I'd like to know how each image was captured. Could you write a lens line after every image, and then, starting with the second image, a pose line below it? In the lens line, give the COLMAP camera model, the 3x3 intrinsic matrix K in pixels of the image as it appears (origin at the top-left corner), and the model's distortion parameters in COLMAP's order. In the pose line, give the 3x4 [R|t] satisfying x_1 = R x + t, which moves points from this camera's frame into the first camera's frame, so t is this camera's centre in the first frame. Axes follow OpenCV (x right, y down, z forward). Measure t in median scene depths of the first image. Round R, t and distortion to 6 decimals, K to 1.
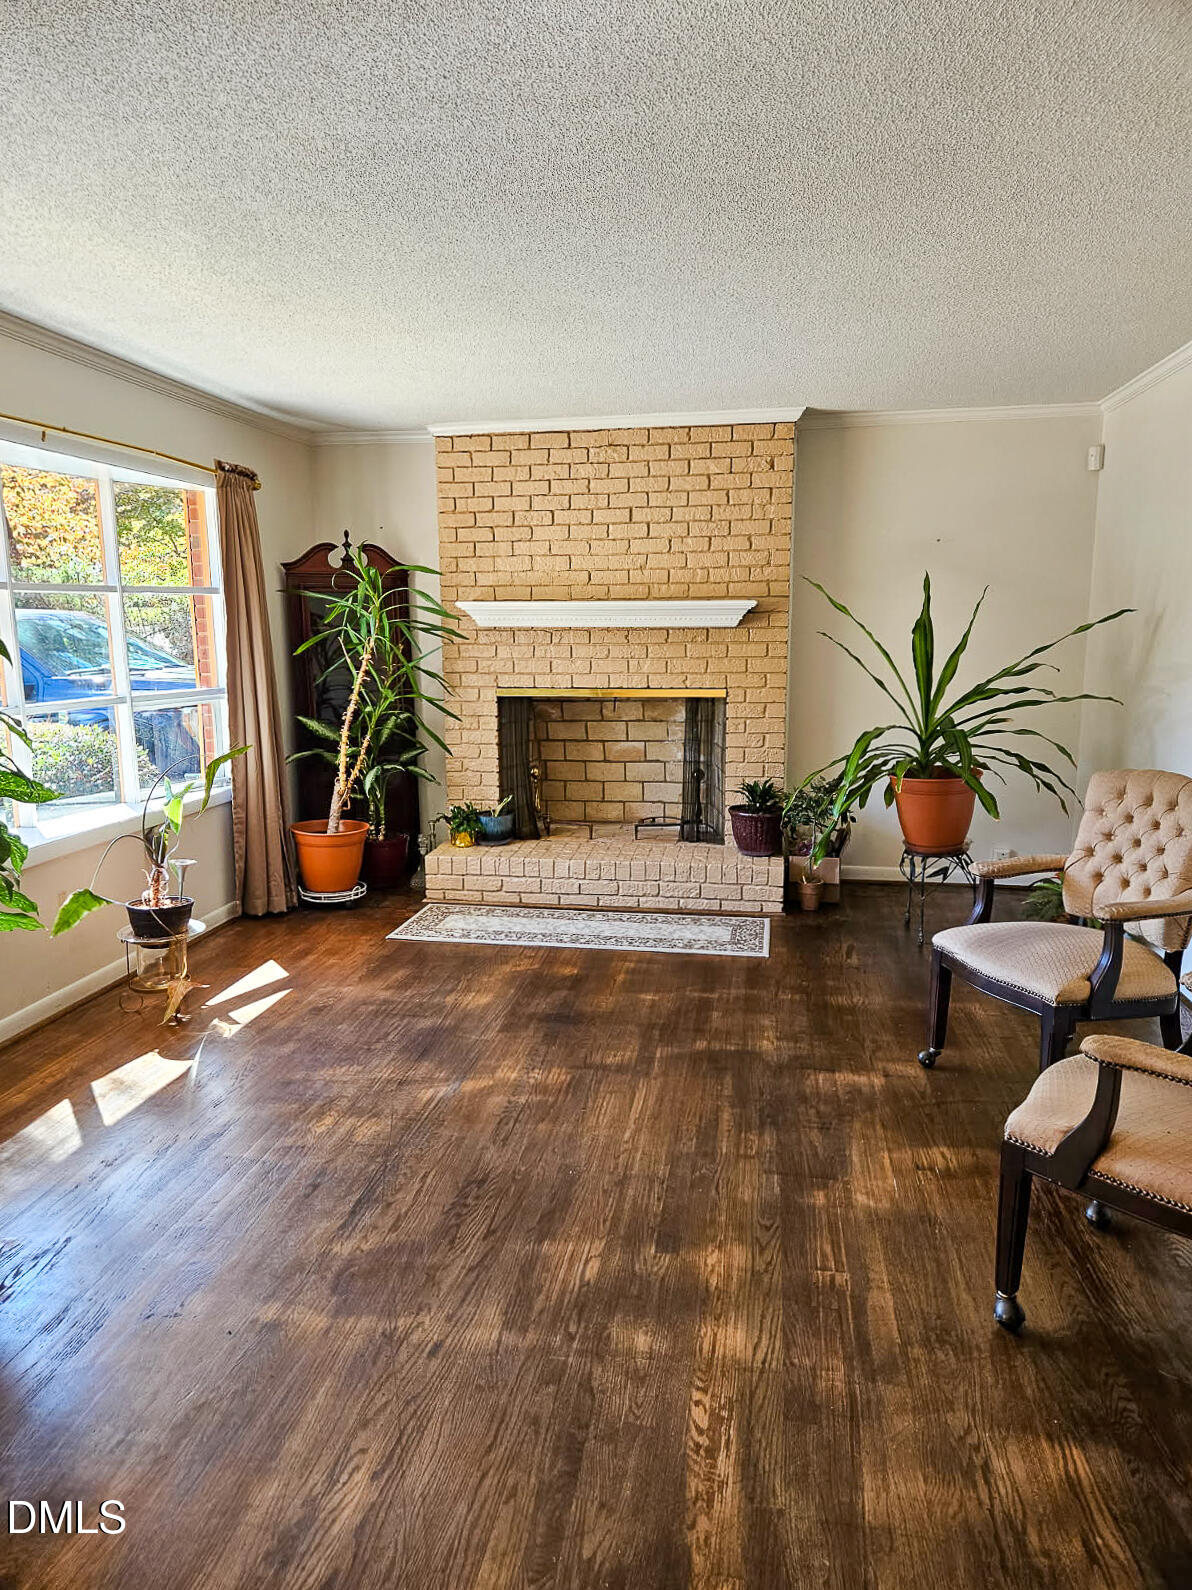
lens RADIAL K [[1085.0, 0, 590.5], [0, 1085.0, 805.4], [0, 0, 1]] dist [0.083668, -0.049656]
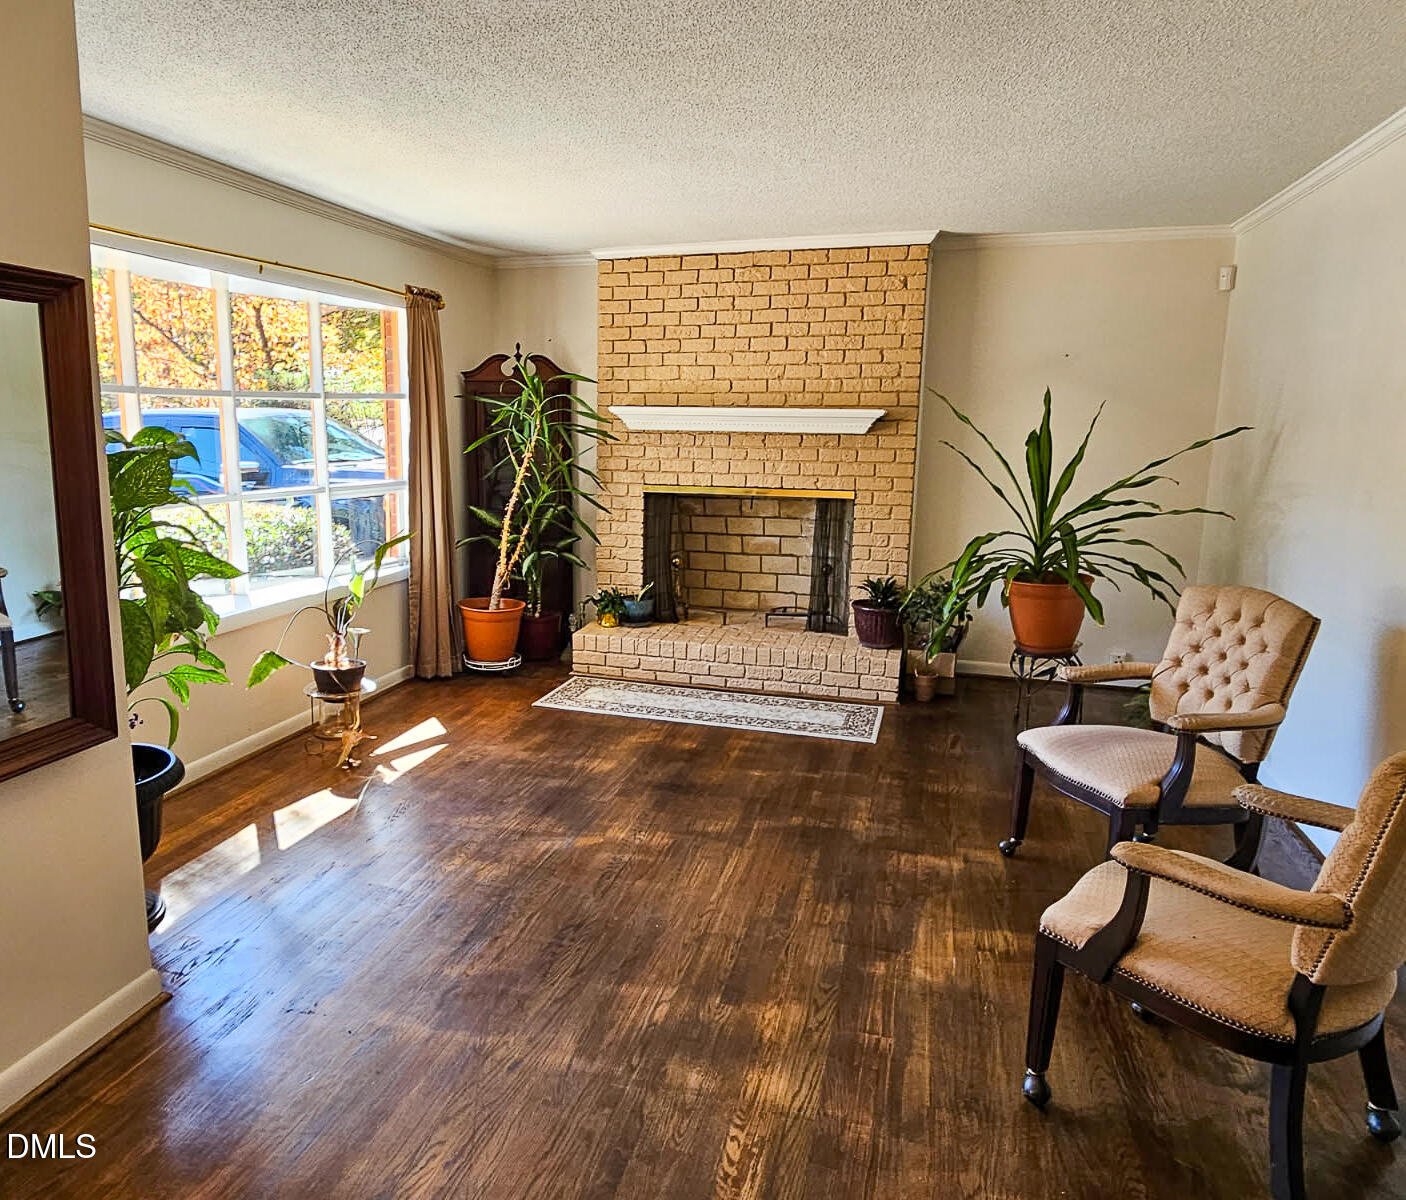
lens RADIAL K [[989.4, 0, 618.2], [0, 989.4, 602.5], [0, 0, 1]] dist [0.001062, 0.022254]
pose [[0.988834, 0.041802, -0.143039, 0.044460], [-0.039369, 0.999029, 0.019797, -0.008685], [0.143728, -0.013945, 0.989519, -0.003118]]
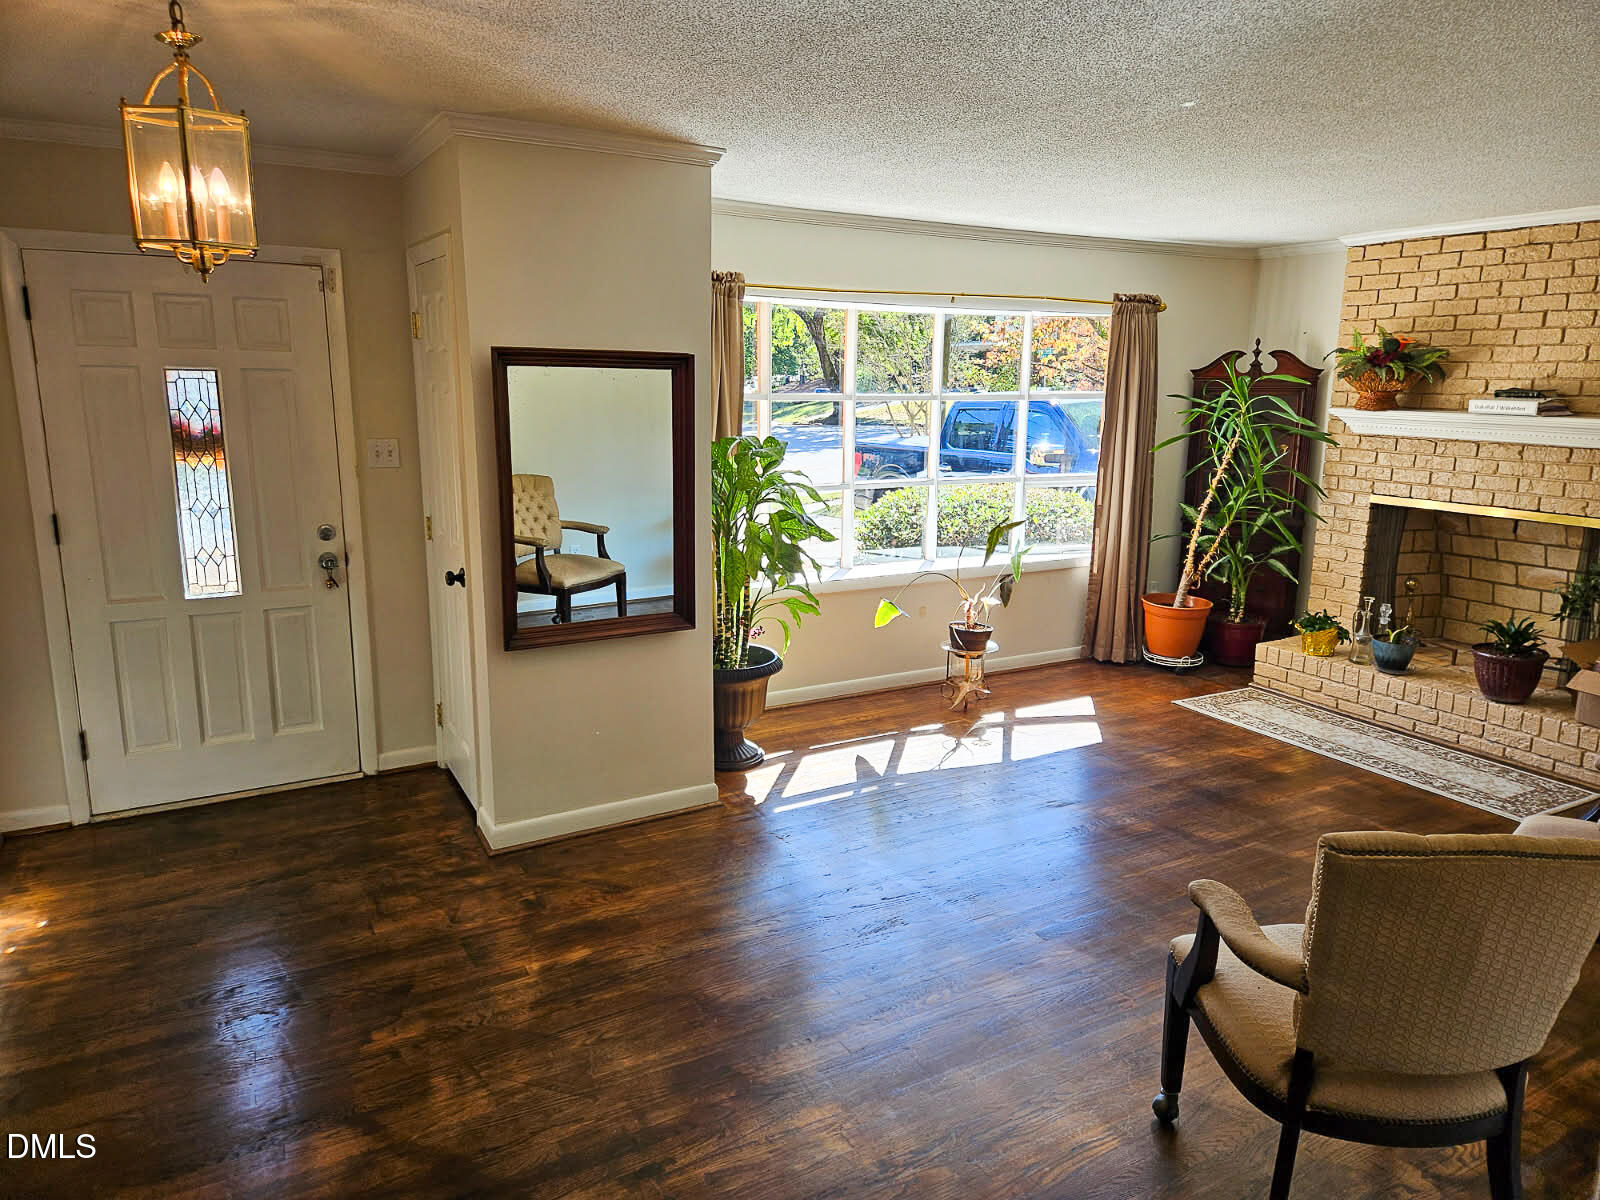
lens RADIAL K [[1091.8, 0, 805.4], [0, 1091.8, 589.2], [0, 0, 1]] dist [0.083668, -0.049656]
pose [[0.634155, 0.167148, -0.754923, 0.442661], [-0.148258, 0.984524, 0.093444, -0.049050], [0.758859, 0.052666, 0.649122, -0.060976]]
